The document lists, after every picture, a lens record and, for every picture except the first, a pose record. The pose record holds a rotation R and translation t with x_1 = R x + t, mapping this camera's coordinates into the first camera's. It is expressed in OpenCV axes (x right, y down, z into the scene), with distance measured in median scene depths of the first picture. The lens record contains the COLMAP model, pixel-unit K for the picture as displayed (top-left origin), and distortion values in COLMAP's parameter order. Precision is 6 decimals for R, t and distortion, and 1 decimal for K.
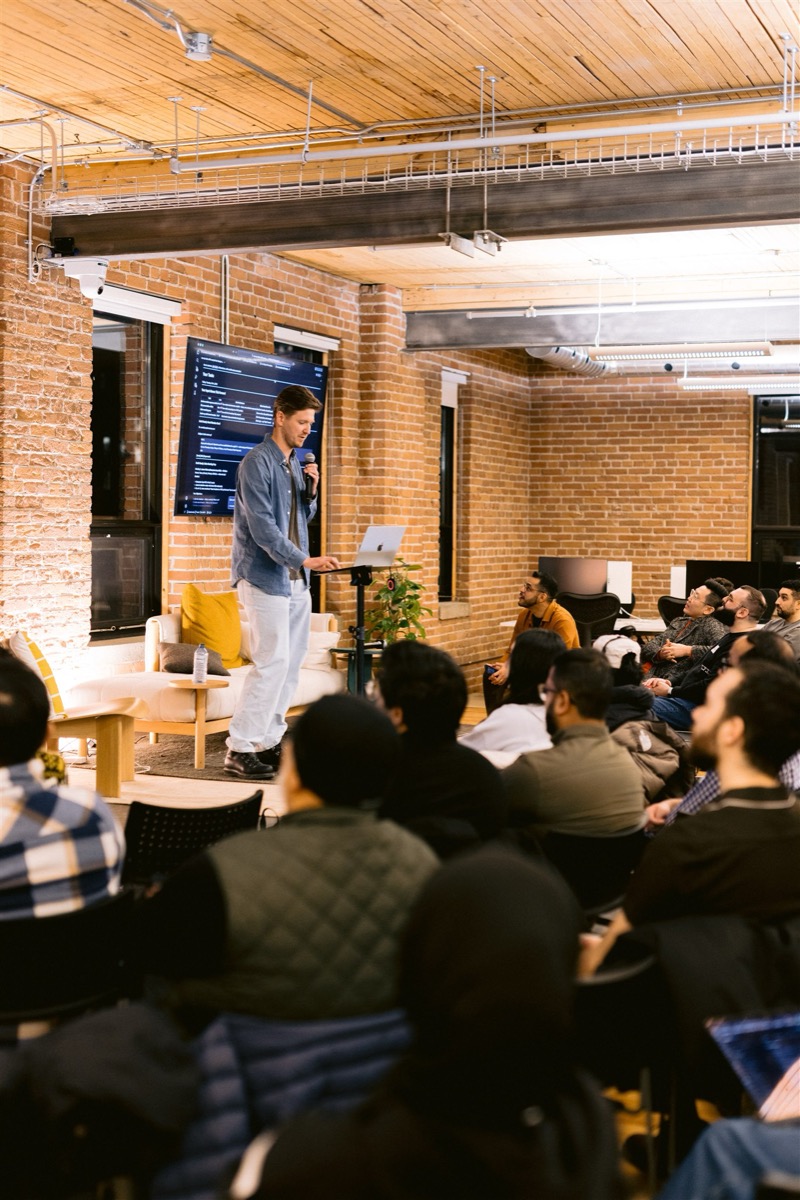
lens RADIAL K [[1671.0, 0, 394.4], [0, 1671.0, 595.3], [0, 0, 1]] dist [0.013271, 0.000000]
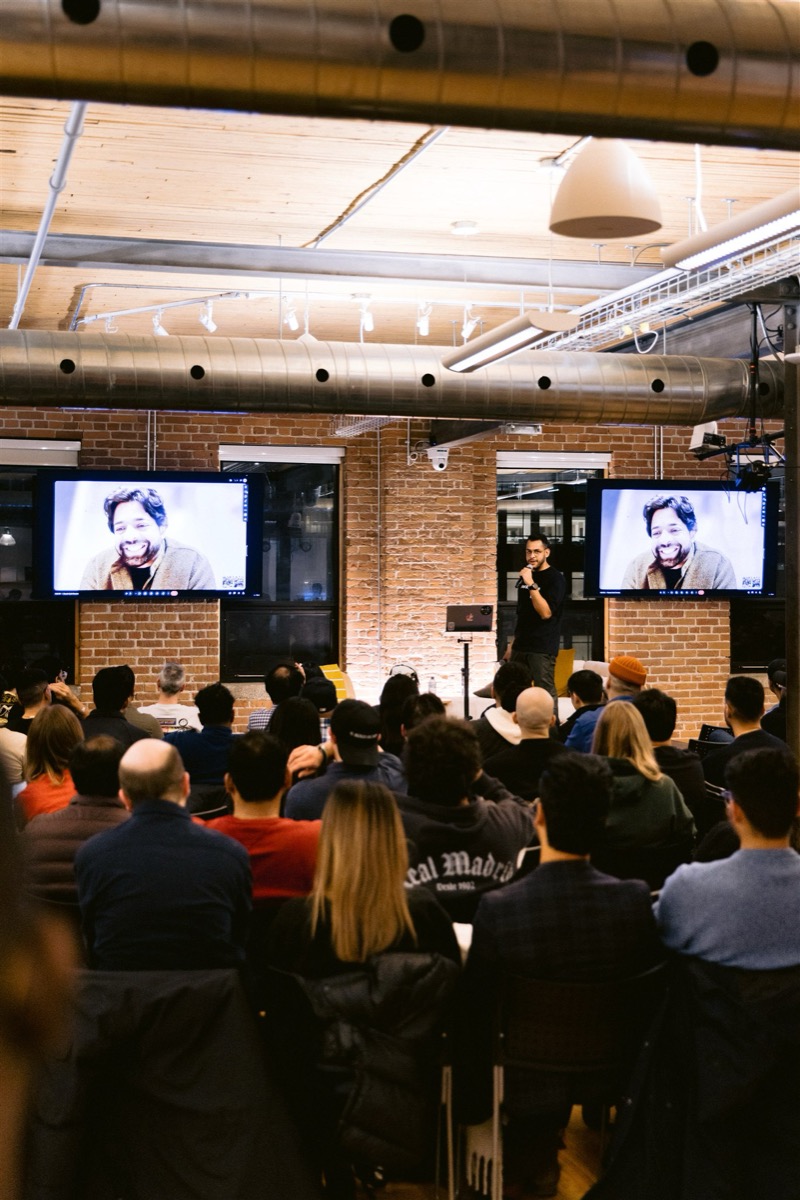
lens RADIAL K [[1622.7, 0, 398.7], [0, 1622.7, 533.3], [0, 0, 1]] dist [0.022545, 0.000000]
pose [[0.609455, -0.035329, -0.792033, 1.060352], [-0.025655, 0.997605, -0.064239, -0.008539], [0.792405, 0.059471, 0.607089, -0.018910]]
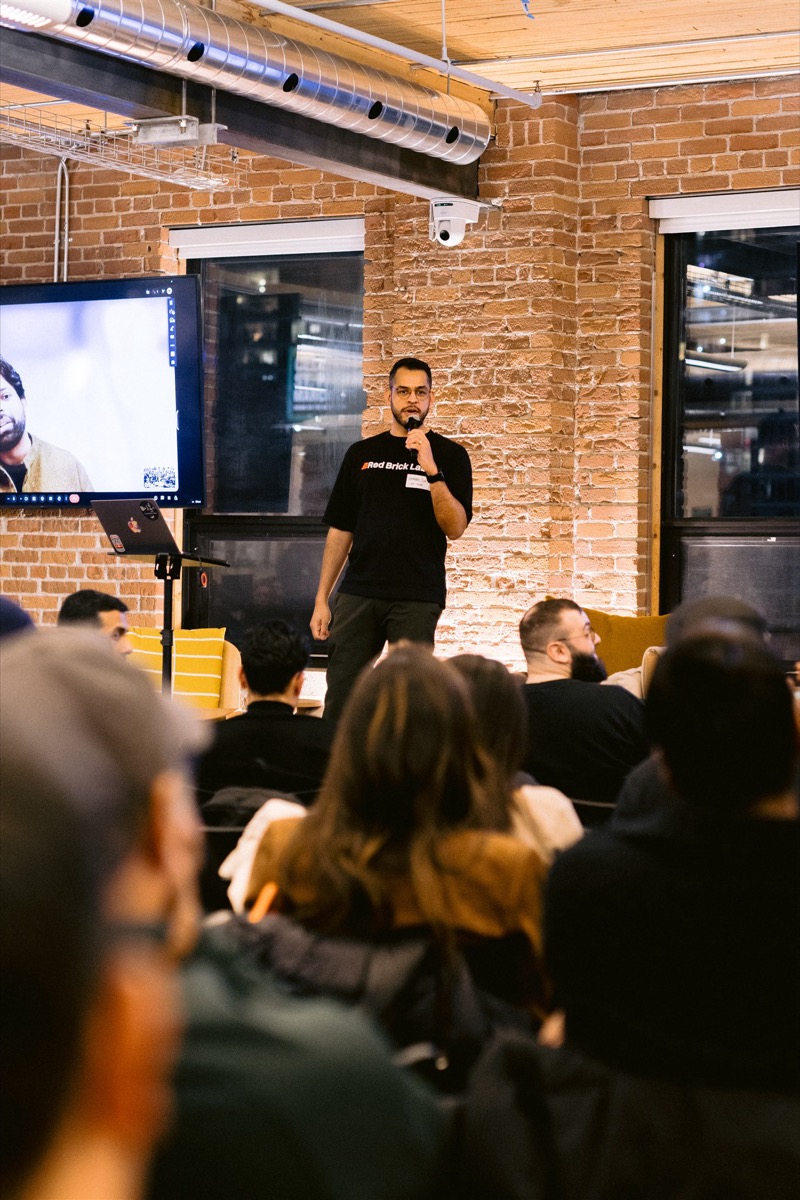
lens RADIAL K [[2661.7, 0, 373.7], [0, 2661.7, 600.0], [0, 0, 1]] dist [0.006019, 0.000000]
pose [[-0.136592, -0.002910, -0.990623, 1.104113], [-0.056262, 0.998404, 0.004824, -0.006630], [0.989028, 0.056393, -0.136538, 1.127281]]
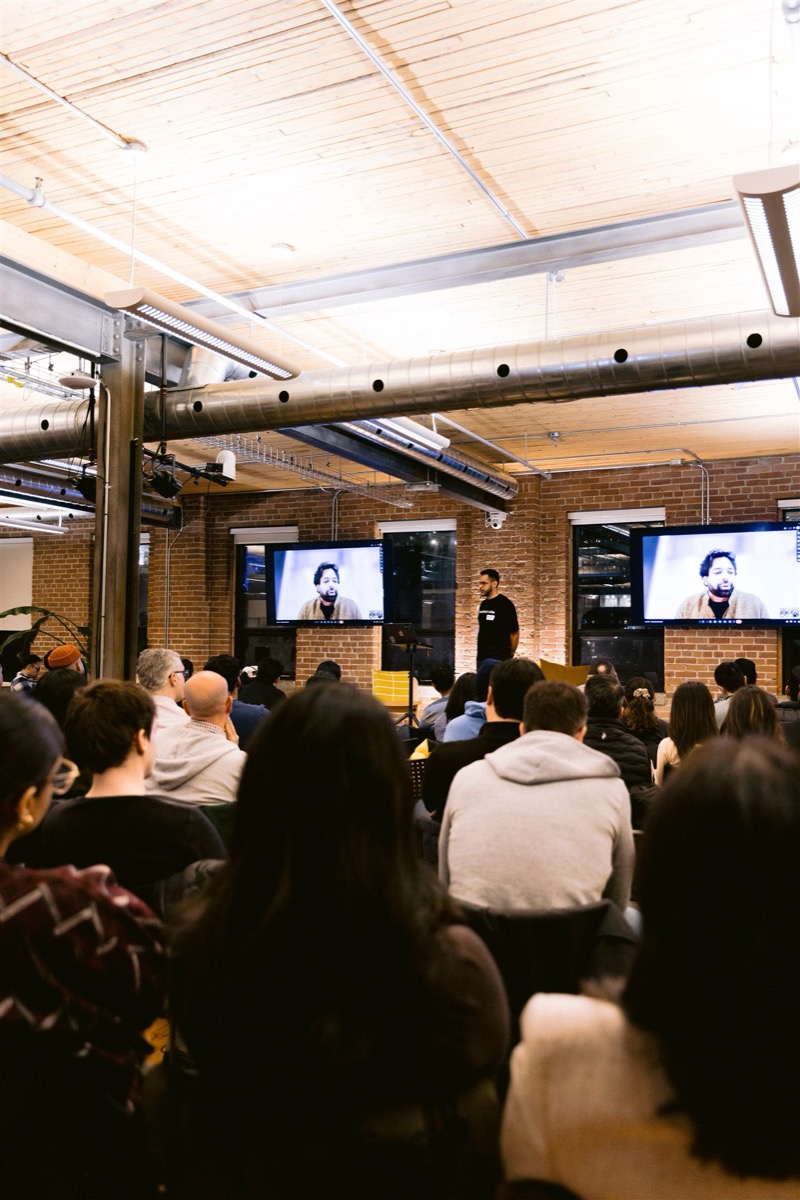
lens RADIAL K [[988.7, 0, 398.1], [0, 988.7, 606.5], [0, 0, 1]] dist [0.015468, -0.018035]
pose [[-0.066135, -0.052008, -0.996454, 1.114763], [-0.053431, 0.997393, -0.048511, -0.002906], [0.996379, 0.050033, -0.068741, 0.943592]]
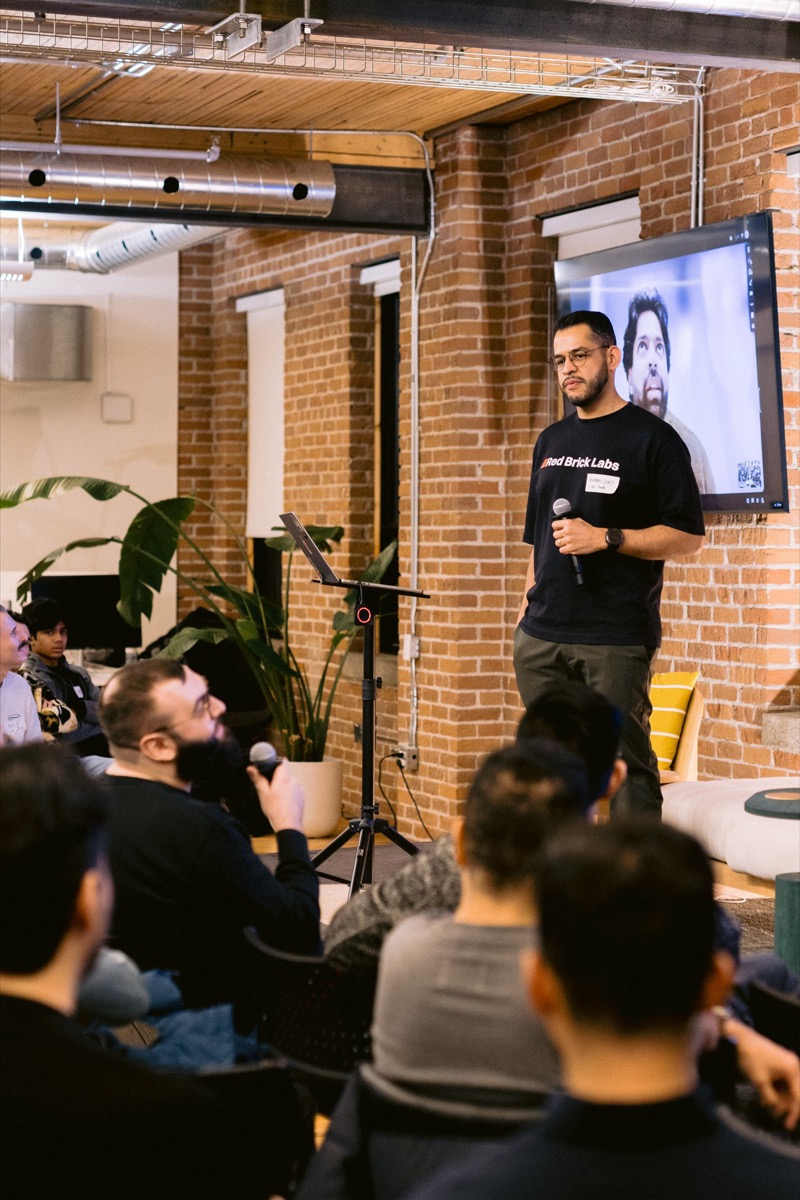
lens RADIAL K [[2739.7, 0, 408.0], [0, 2739.7, 610.1], [0, 0, 1]] dist [-0.006121, 0.000000]
pose [[-0.729786, 0.001517, -0.683674, 0.595582], [-0.041103, 0.998091, 0.046090, -0.049116], [0.682439, 0.061736, -0.728331, 1.555655]]
